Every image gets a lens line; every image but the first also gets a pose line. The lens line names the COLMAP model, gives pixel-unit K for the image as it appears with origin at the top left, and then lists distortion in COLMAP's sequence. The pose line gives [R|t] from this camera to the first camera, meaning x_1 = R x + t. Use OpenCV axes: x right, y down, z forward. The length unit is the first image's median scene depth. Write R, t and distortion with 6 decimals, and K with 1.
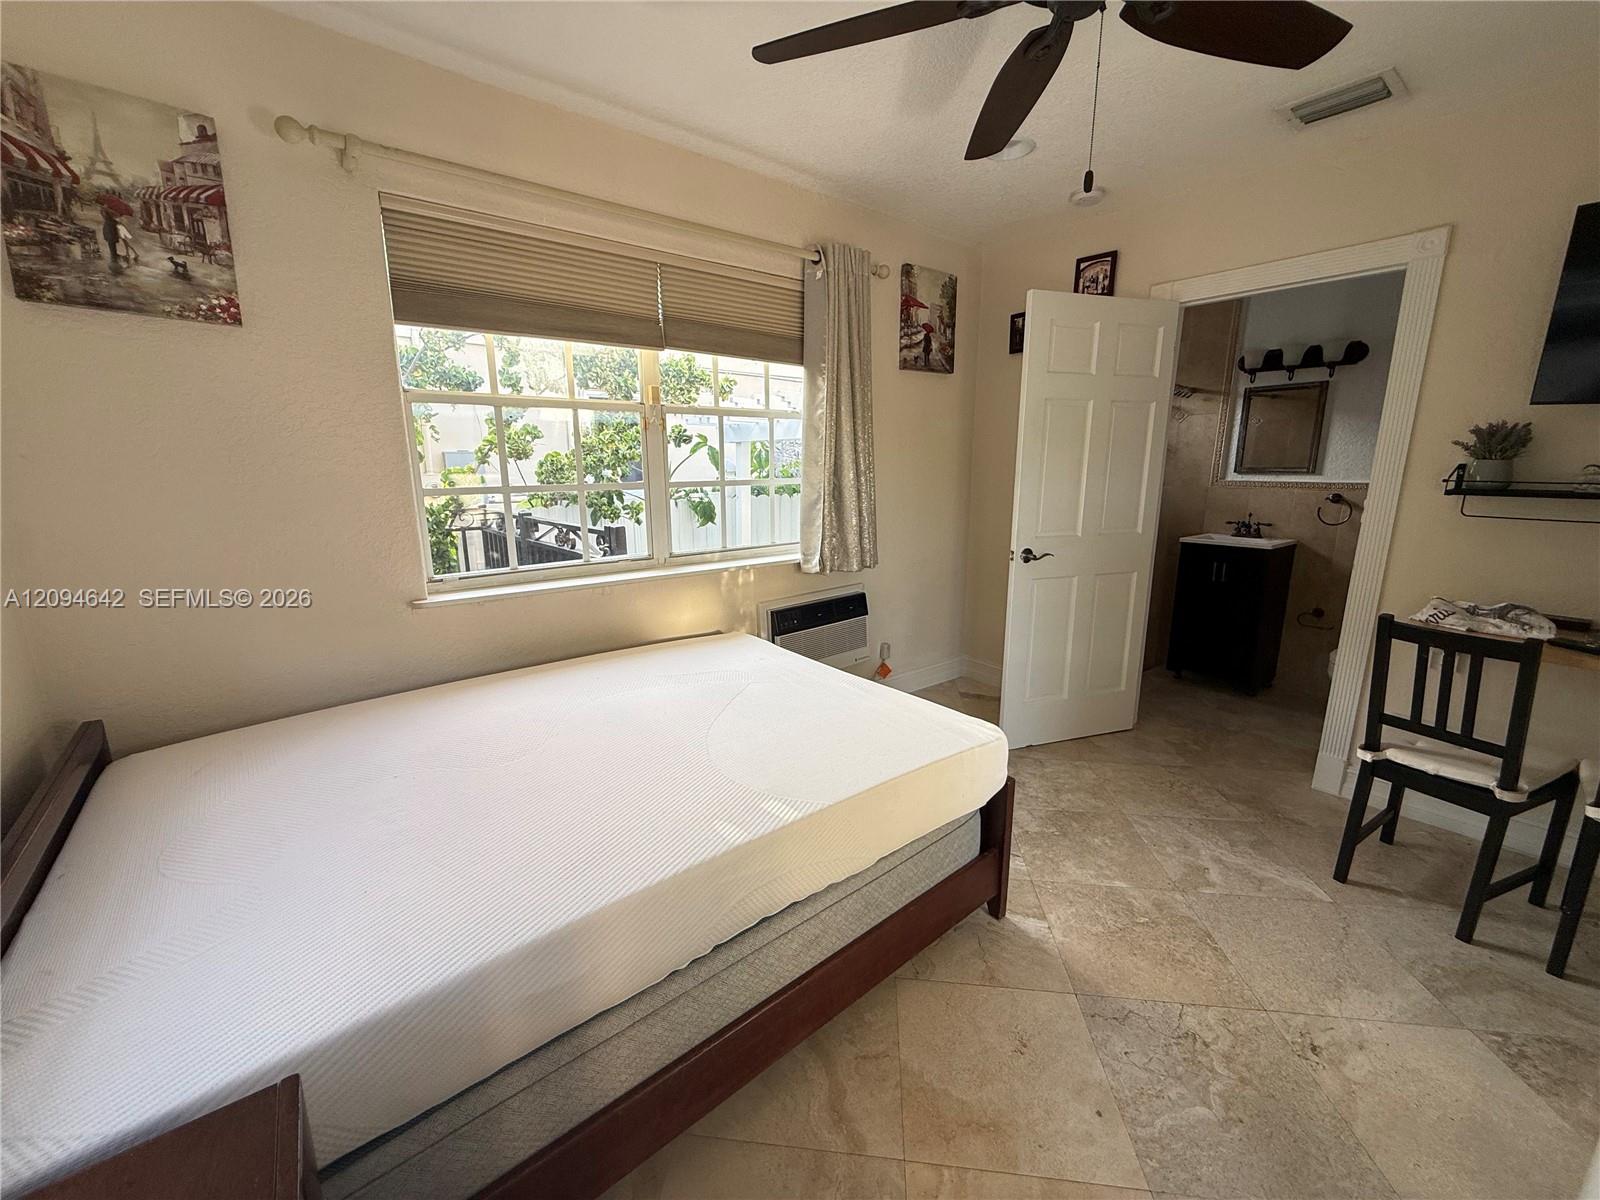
lens RADIAL K [[642.7, 0, 800.0], [0, 642.7, 600.0], [0, 0, 1]] dist [0.000661, 0.000181]
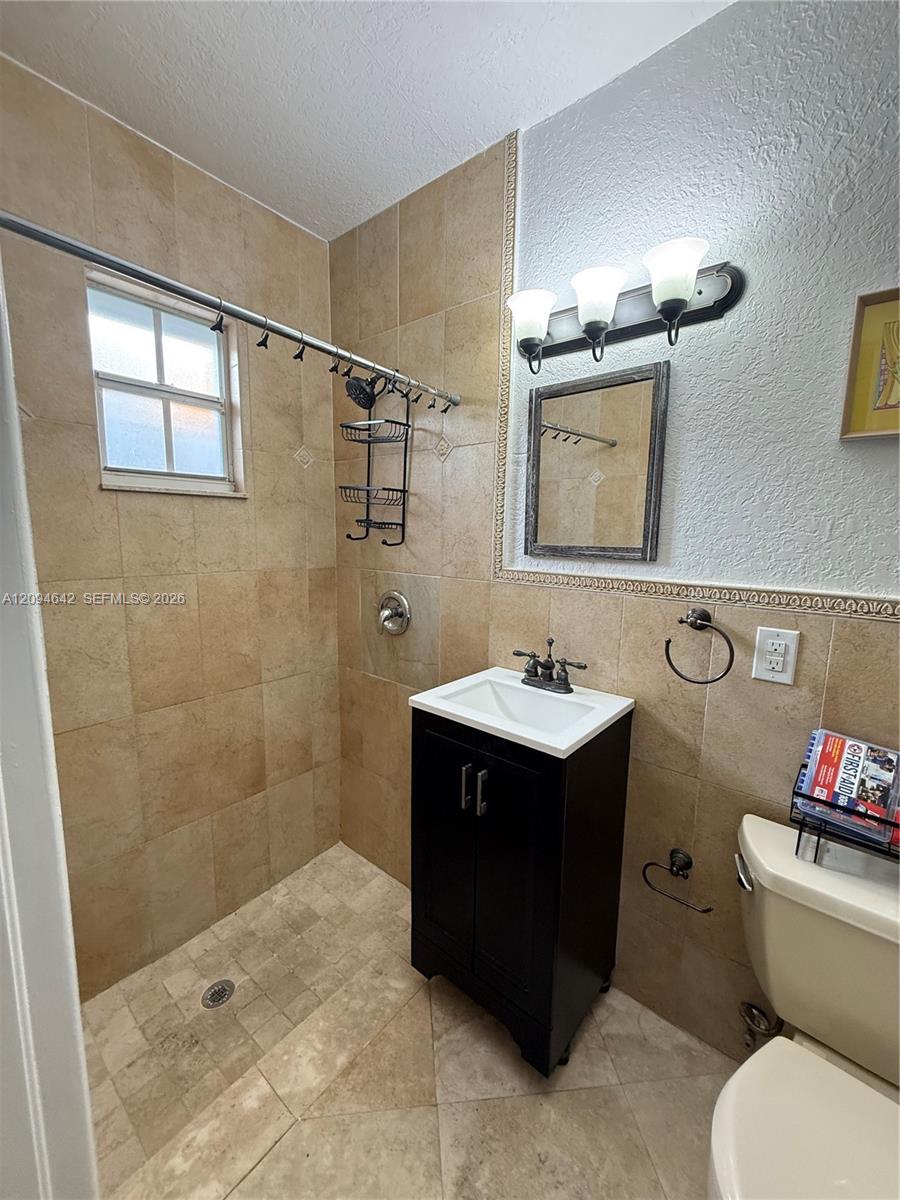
lens RADIAL K [[482.0, 0, 450.0], [0, 482.0, 600.0], [0, 0, 1]] dist [0.000661, 0.000181]
pose [[0.983001, -0.005368, 0.183523, 0.578242], [0.017981, 0.997582, -0.067131, -0.146417], [-0.182719, 0.069290, 0.980720, 0.674158]]
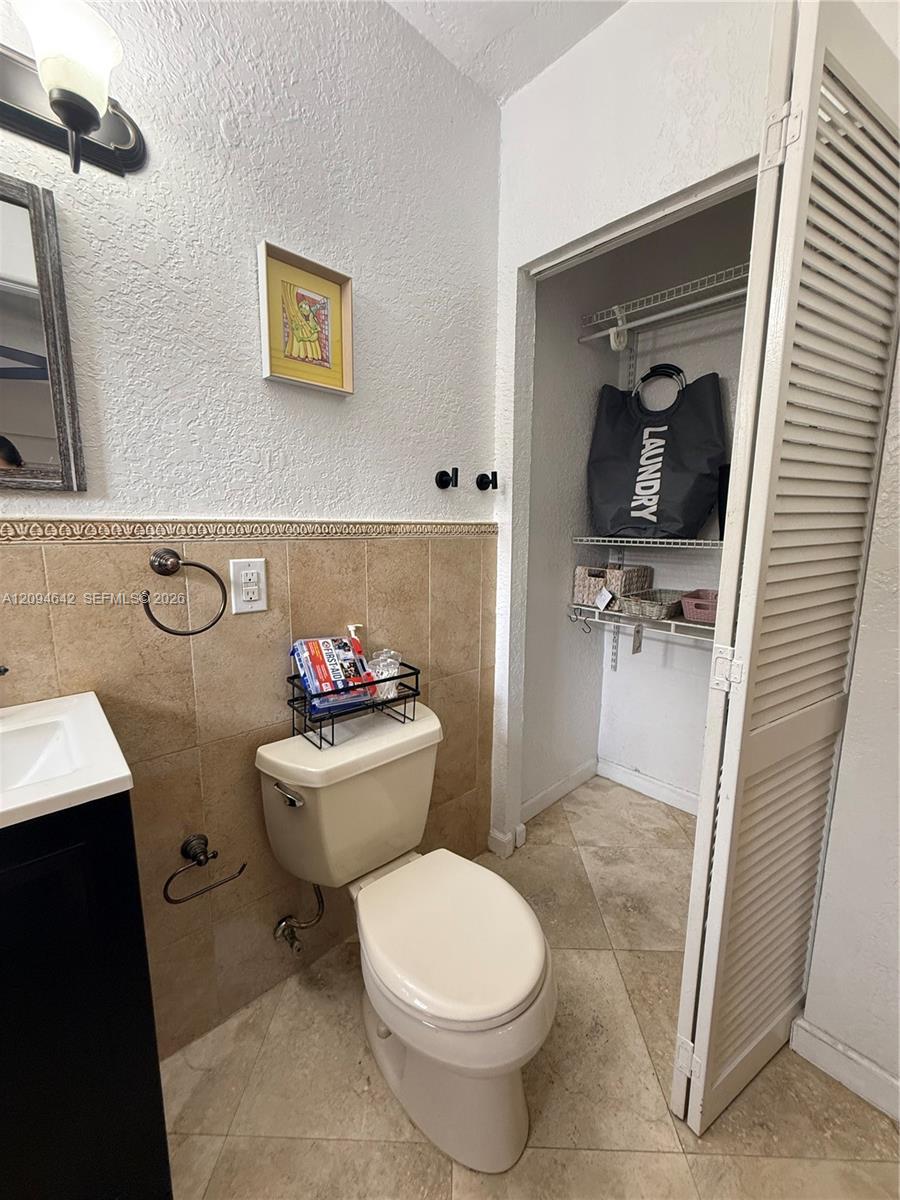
lens RADIAL K [[482.0, 0, 450.0], [0, 482.0, 600.0], [0, 0, 1]] dist [0.000661, 0.000181]
pose [[-0.059348, -0.152507, 0.986519, 0.525879], [0.205646, 0.965195, 0.161582, -0.142968], [-0.976825, 0.212463, -0.025919, 0.816267]]
